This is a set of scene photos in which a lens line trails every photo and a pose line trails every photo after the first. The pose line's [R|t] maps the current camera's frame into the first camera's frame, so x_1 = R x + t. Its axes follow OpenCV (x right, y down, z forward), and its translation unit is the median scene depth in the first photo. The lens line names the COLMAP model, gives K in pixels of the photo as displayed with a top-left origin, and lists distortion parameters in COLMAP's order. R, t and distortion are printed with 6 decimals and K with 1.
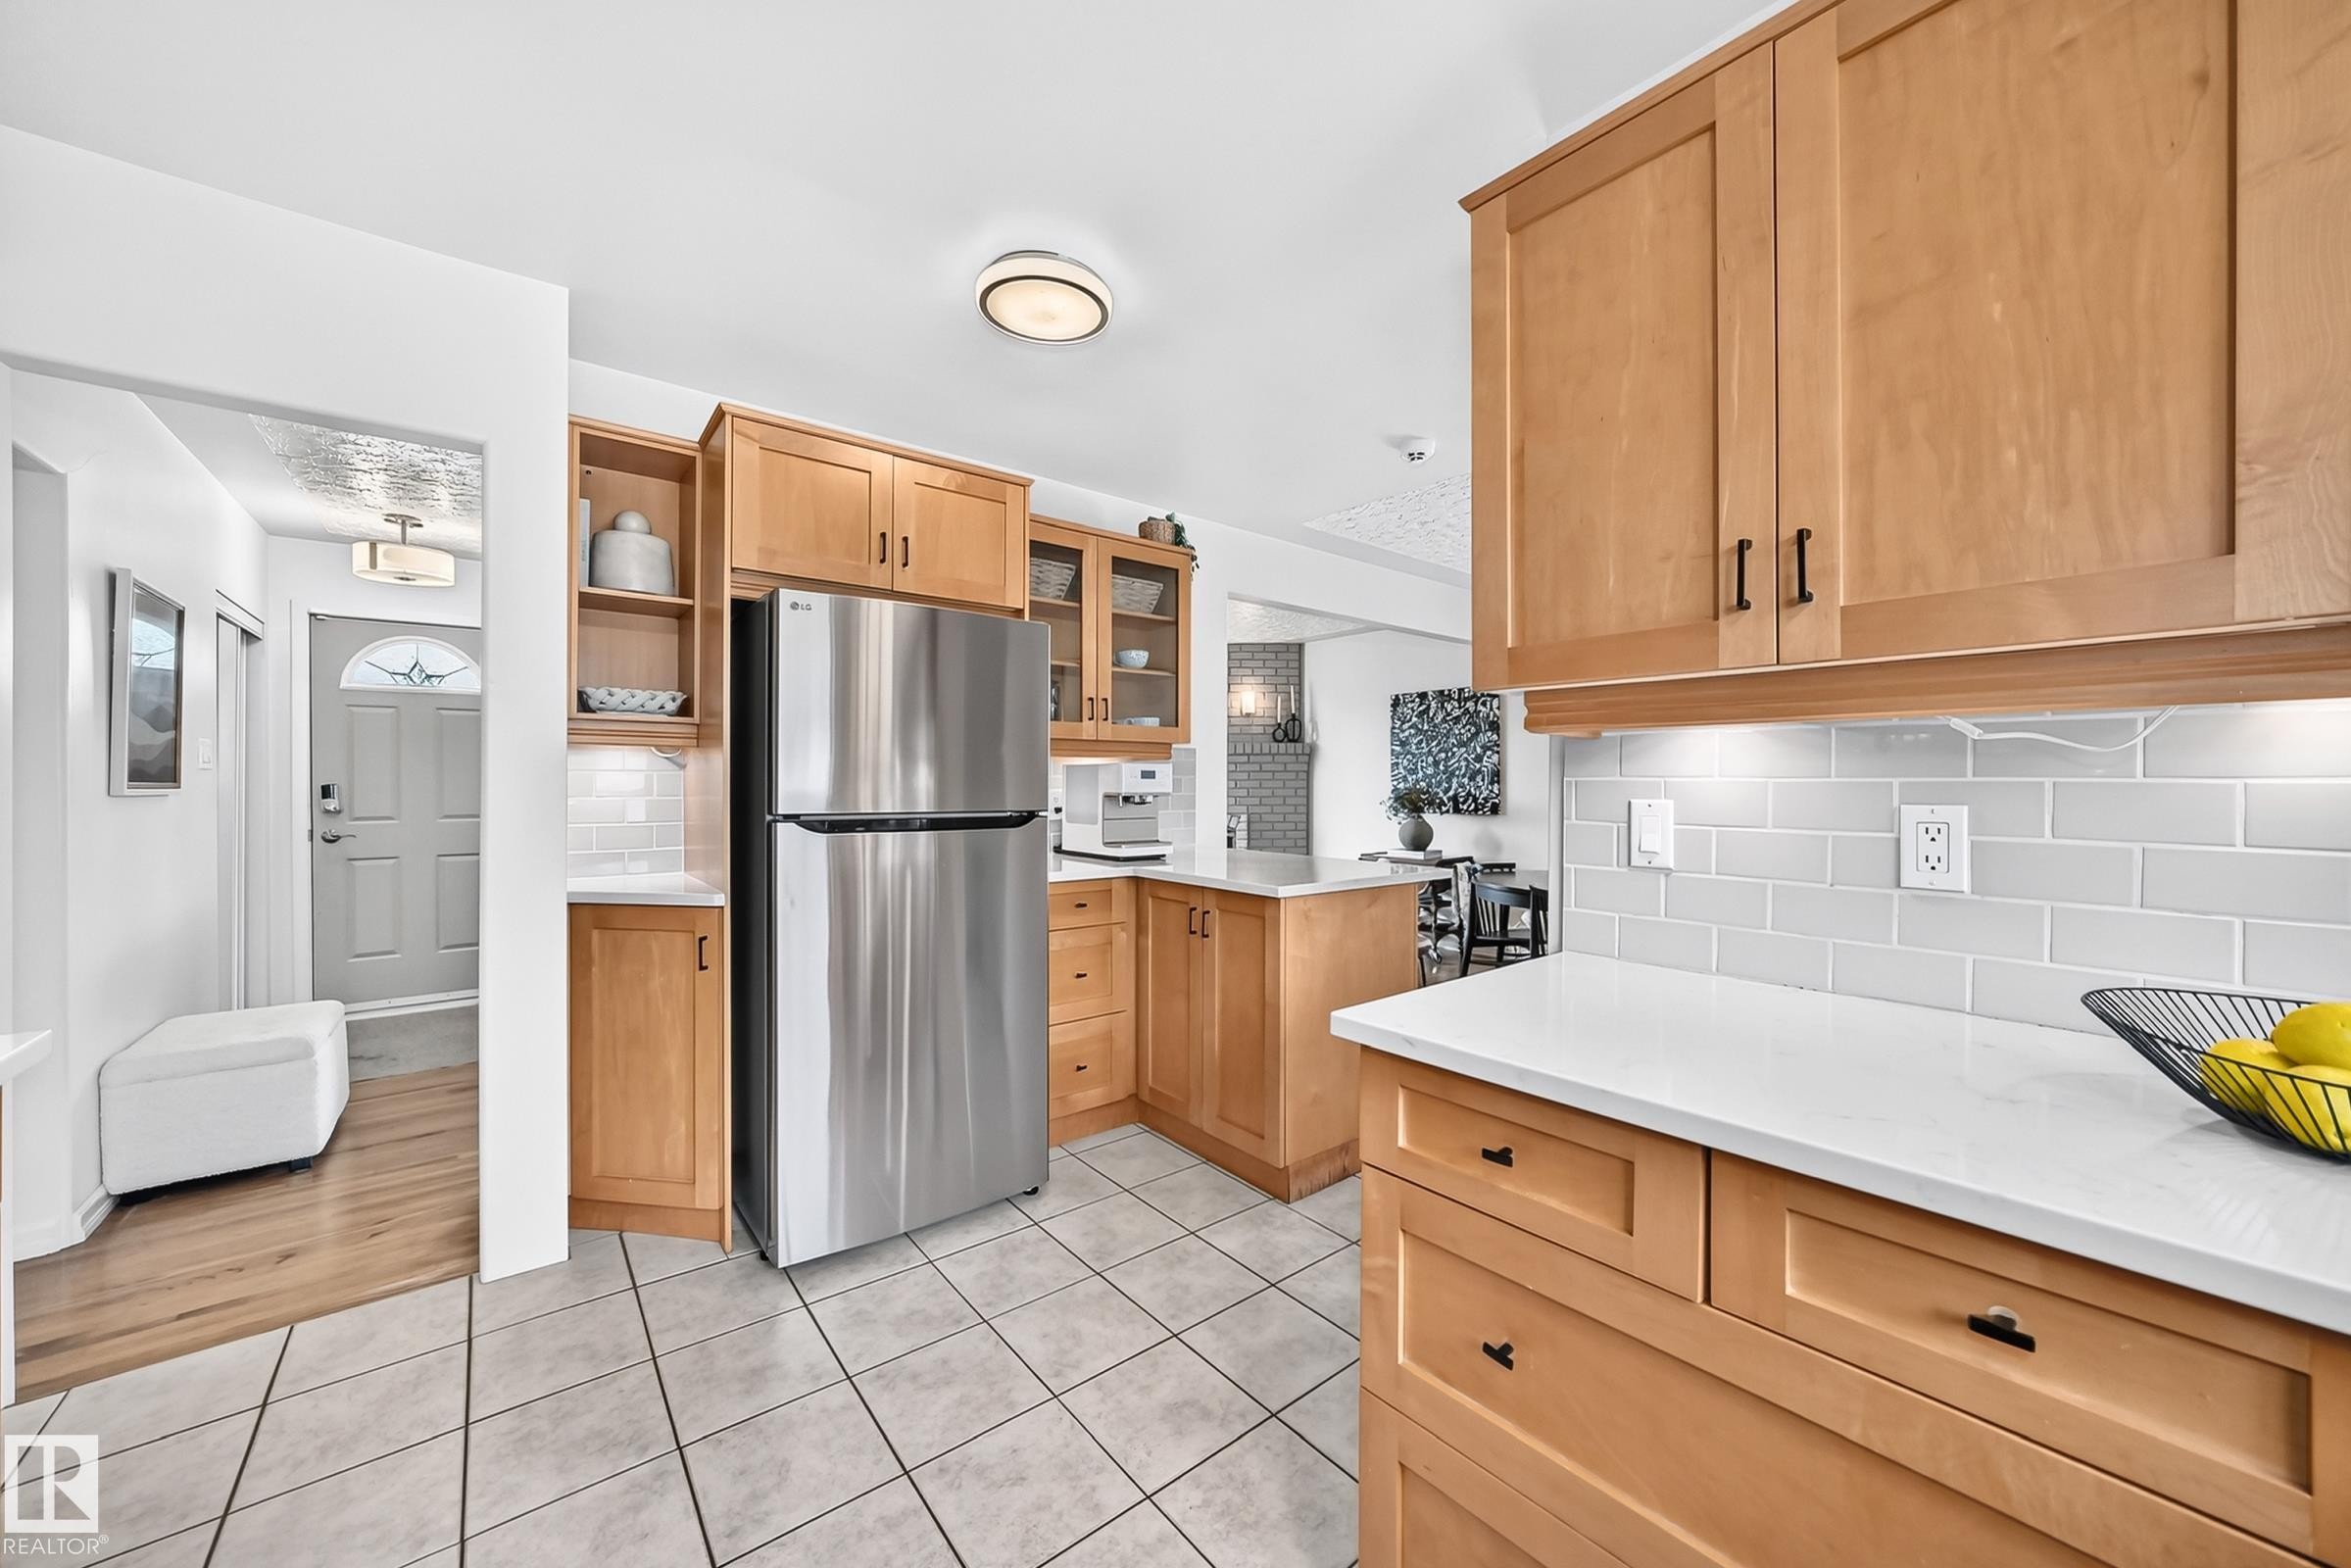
lens RADIAL K [[855.2, 0, 1178.8], [0, 855.2, 784.9], [0, 0, 1]] dist [-0.022467, 0.006802]
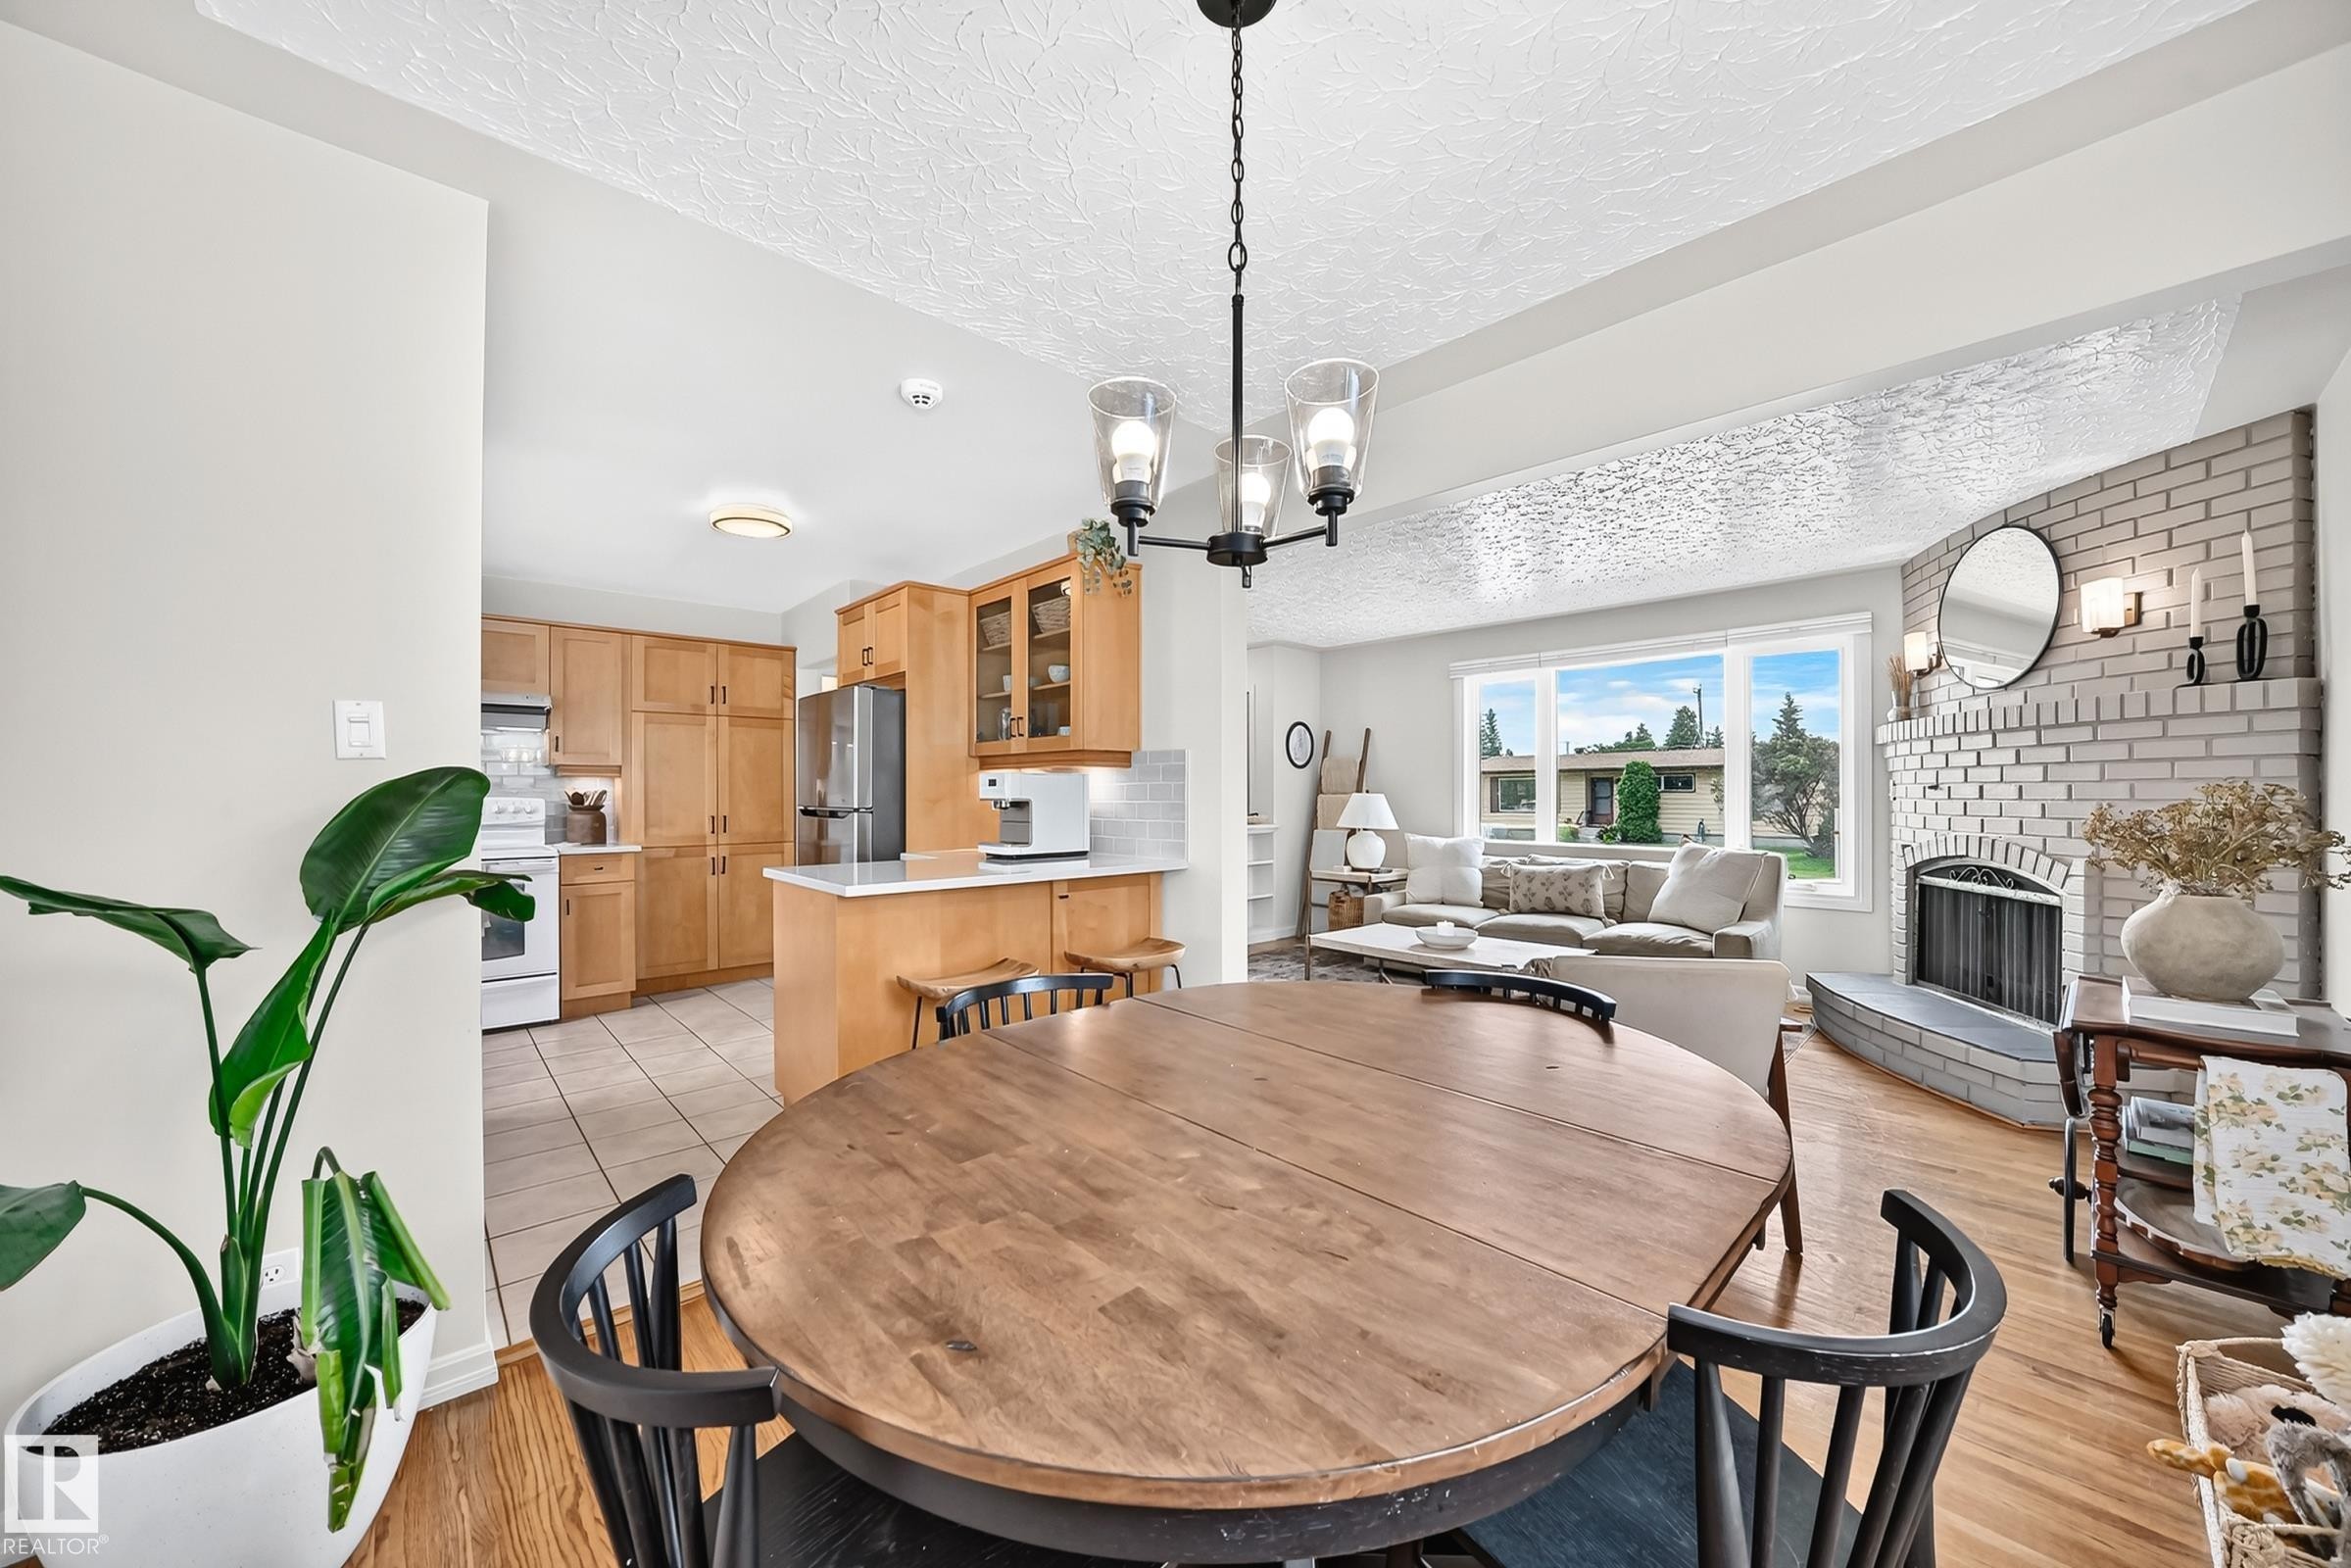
lens RADIAL K [[854.1, 0, 1182.1], [0, 854.1, 791.4], [0, 0, 1]] dist [-0.024434, 0.007163]
pose [[0.068645, -0.003837, -0.997634, 1.329792], [-0.001560, 0.999991, -0.003954, 0.004313], [0.997640, 0.001828, 0.068639, 1.402093]]
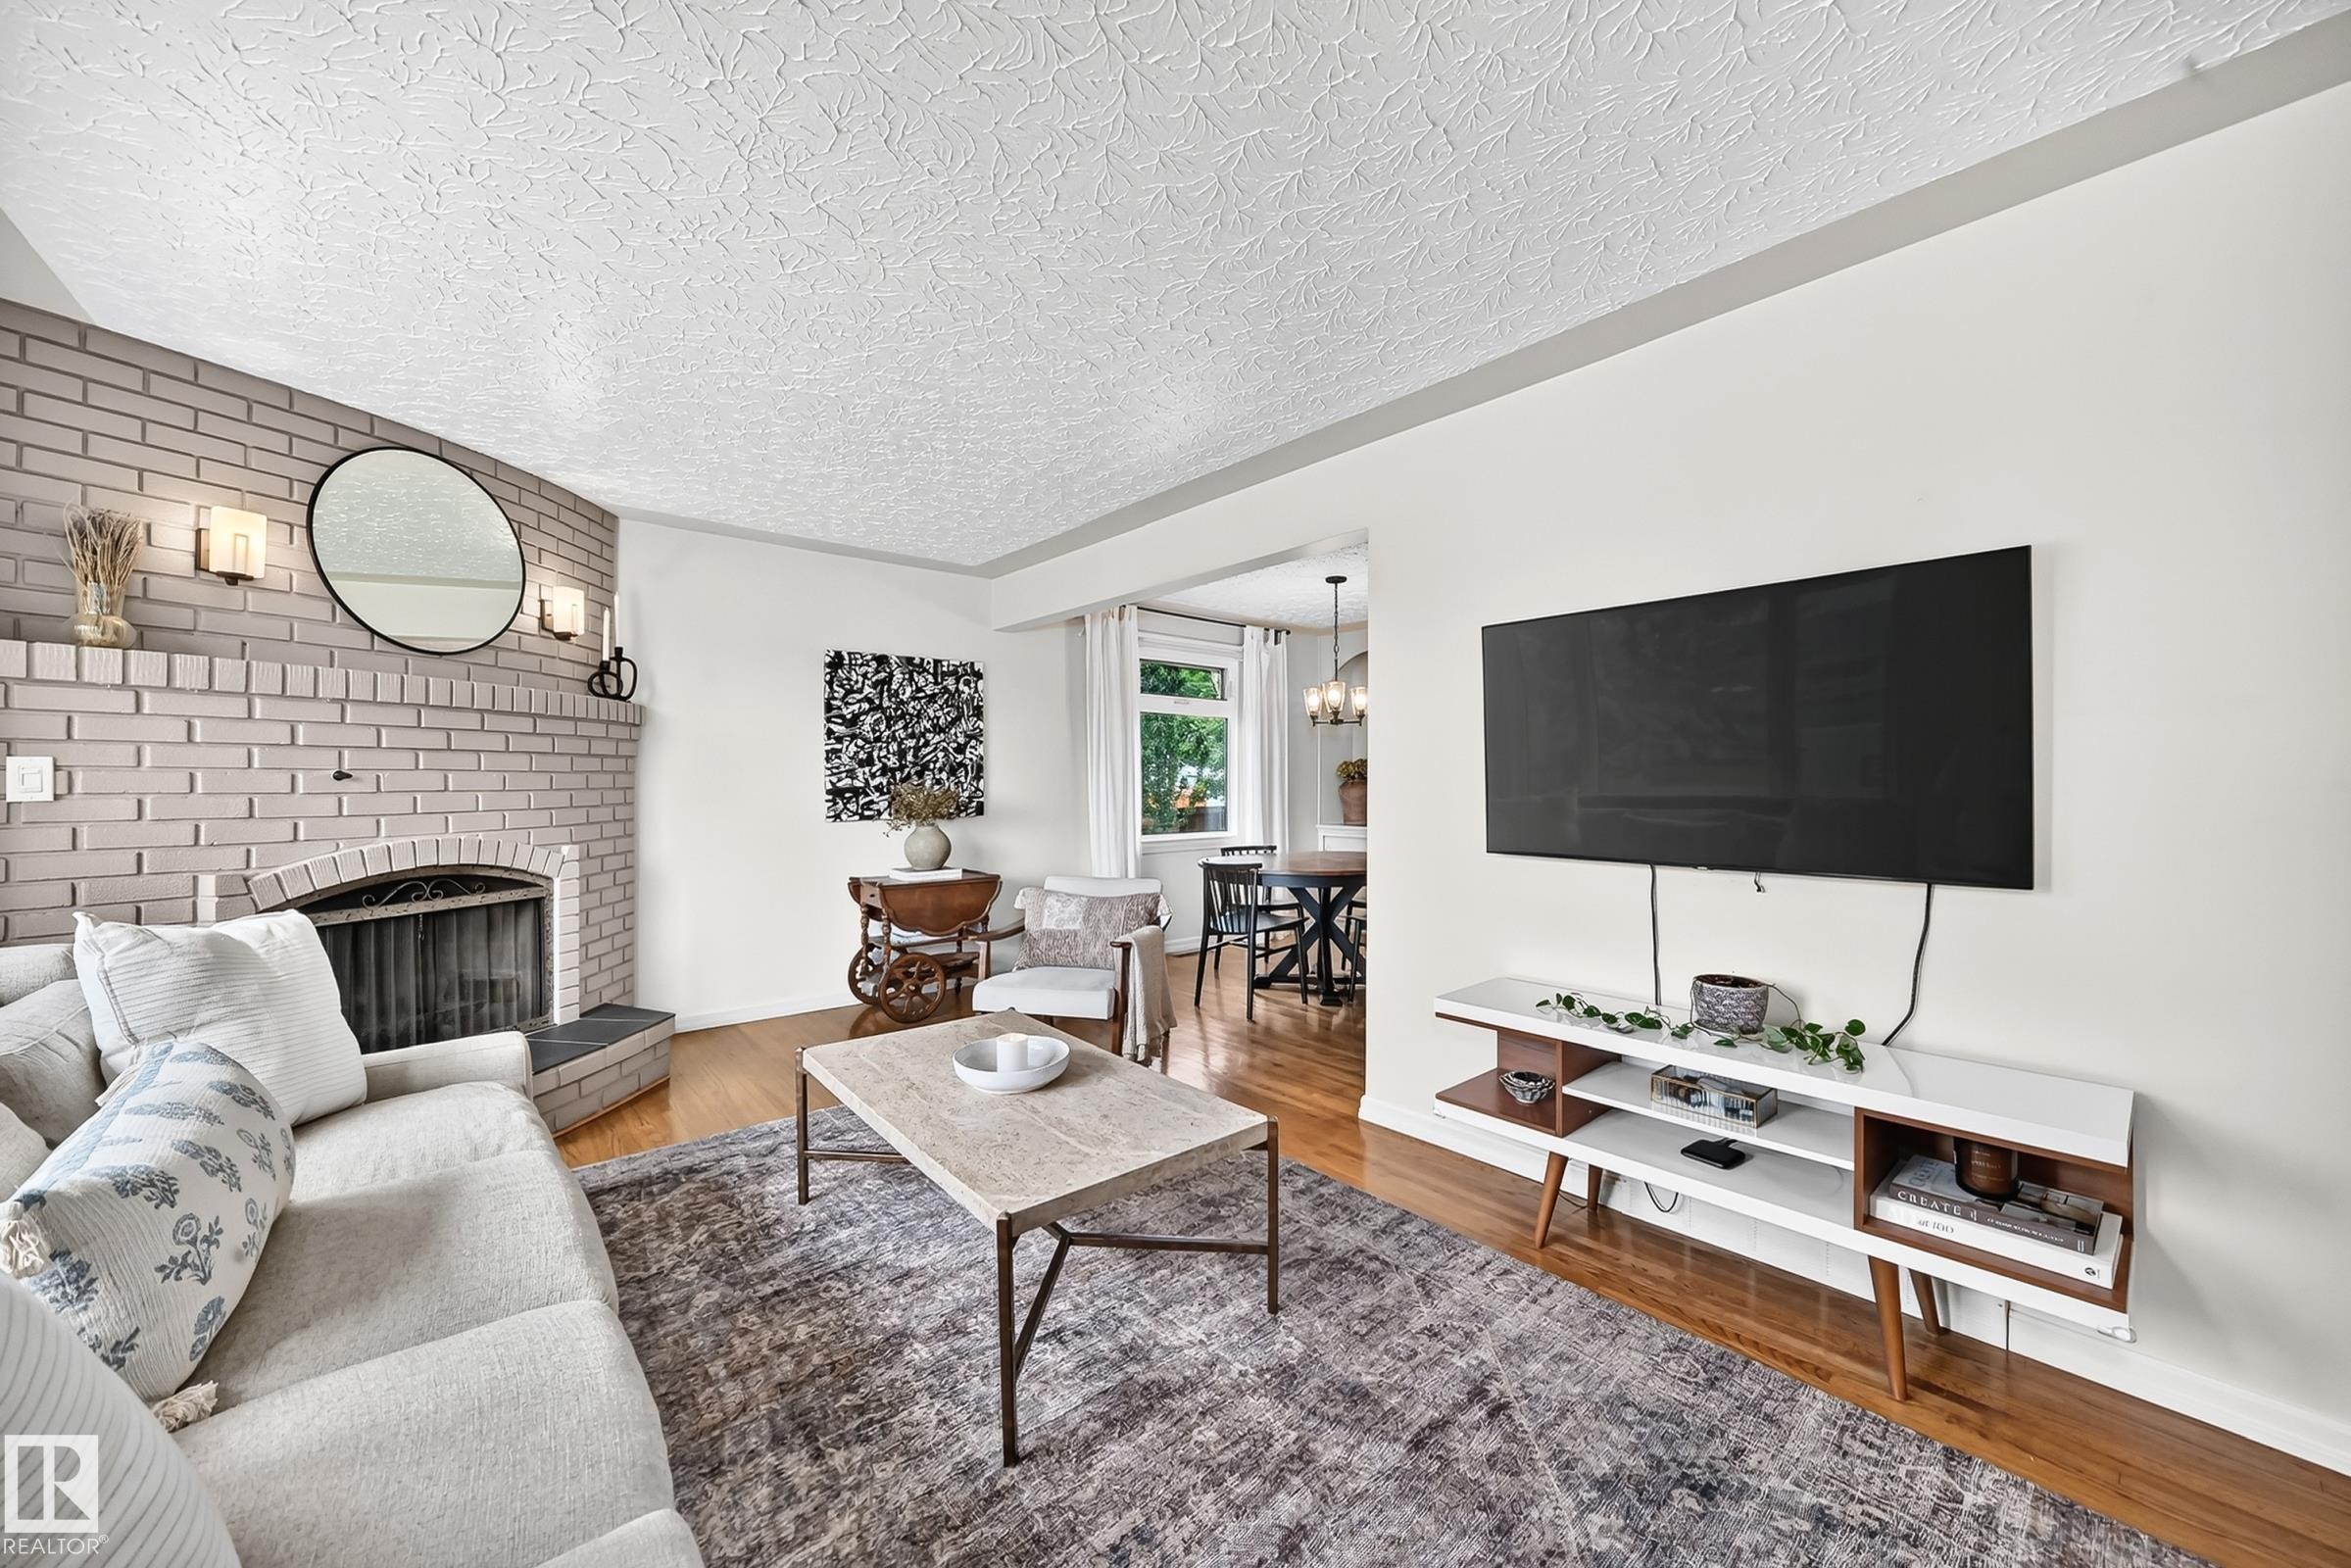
lens RADIAL K [[859.4, 0, 1183.6], [0, 859.4, 780.7], [0, 0, 1]] dist [-0.021127, 0.007046]
pose [[-0.022225, -0.003495, 0.999747, -1.118104], [0.002492, 0.999991, 0.003551, -0.006302], [-0.999750, 0.002571, -0.022216, 1.861596]]
